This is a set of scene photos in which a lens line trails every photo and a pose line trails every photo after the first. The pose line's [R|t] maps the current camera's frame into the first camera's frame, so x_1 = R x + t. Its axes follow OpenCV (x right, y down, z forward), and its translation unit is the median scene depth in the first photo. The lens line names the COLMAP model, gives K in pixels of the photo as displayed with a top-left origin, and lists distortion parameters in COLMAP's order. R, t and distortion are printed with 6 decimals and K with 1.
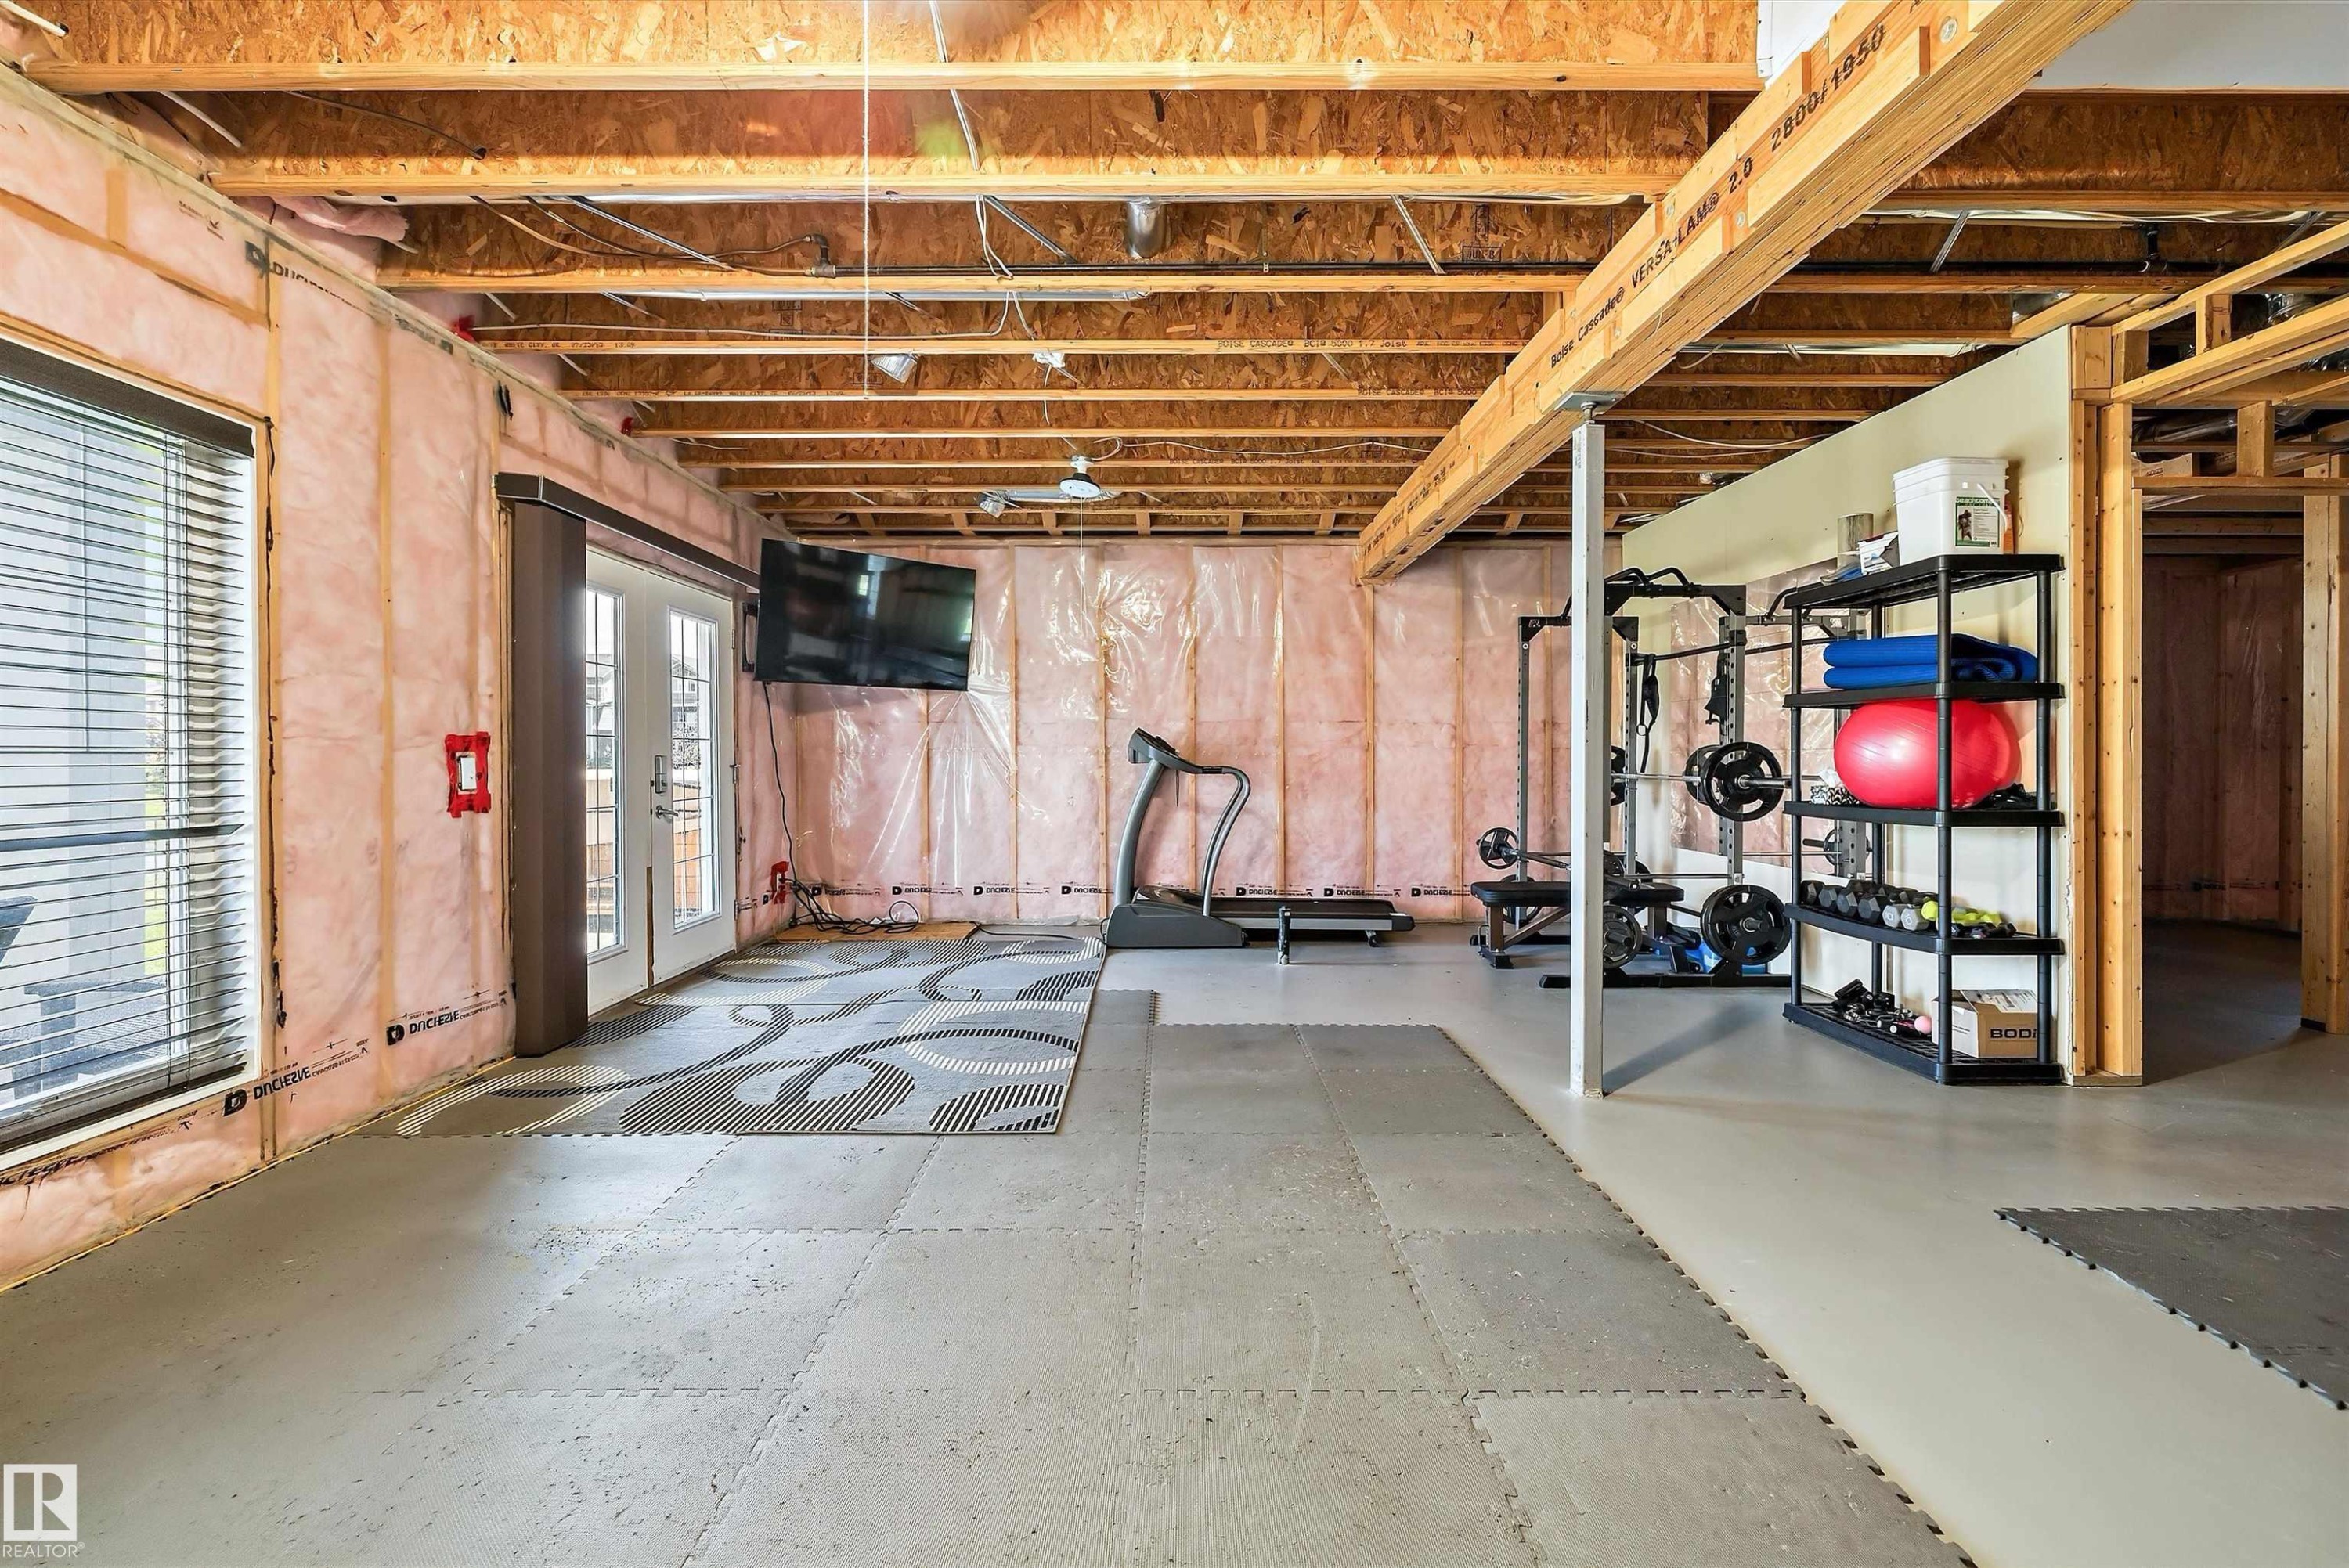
lens RADIAL K [[989.4, 0, 1168.2], [0, 989.4, 760.2], [0, 0, 1]] dist [-0.000899, 0.000175]
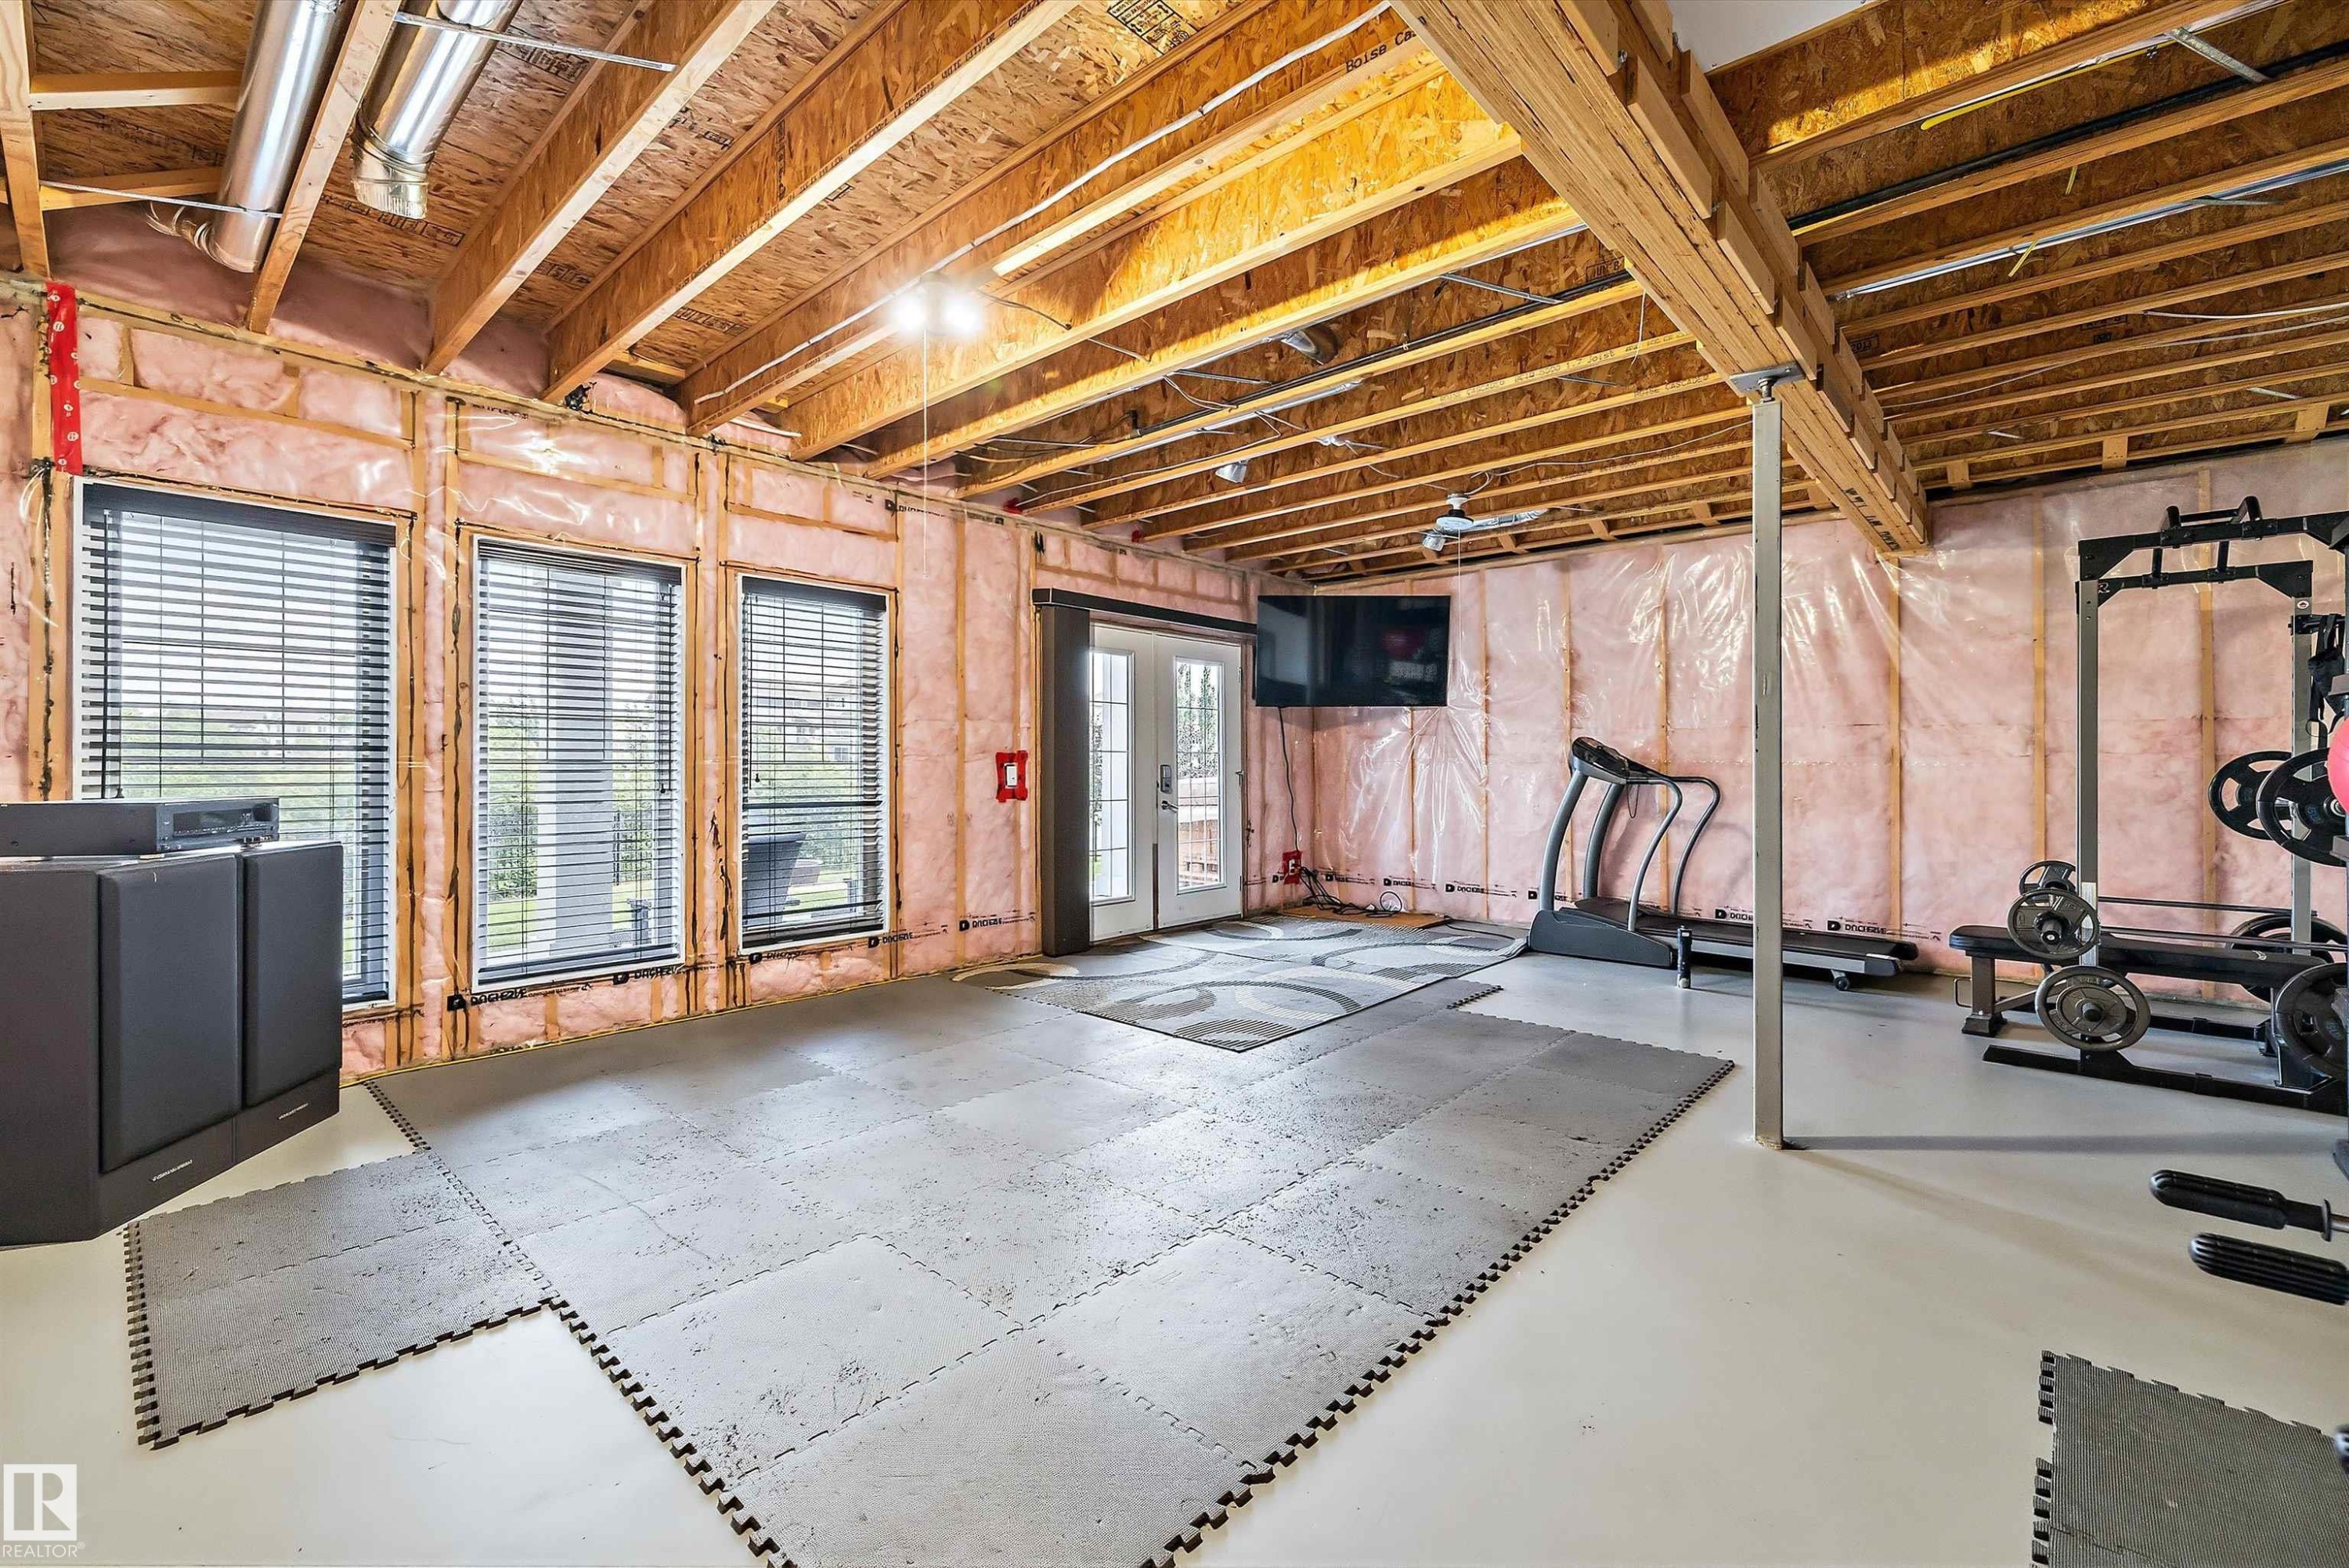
lens RADIAL K [[989.4, 0, 1168.2], [0, 989.4, 760.2], [0, 0, 1]] dist [-0.000899, 0.000175]
pose [[0.735798, -0.001968, -0.677198, 0.568708], [-0.003684, 0.999969, -0.006909, -0.002147], [0.677191, 0.007579, 0.735769, -0.033362]]
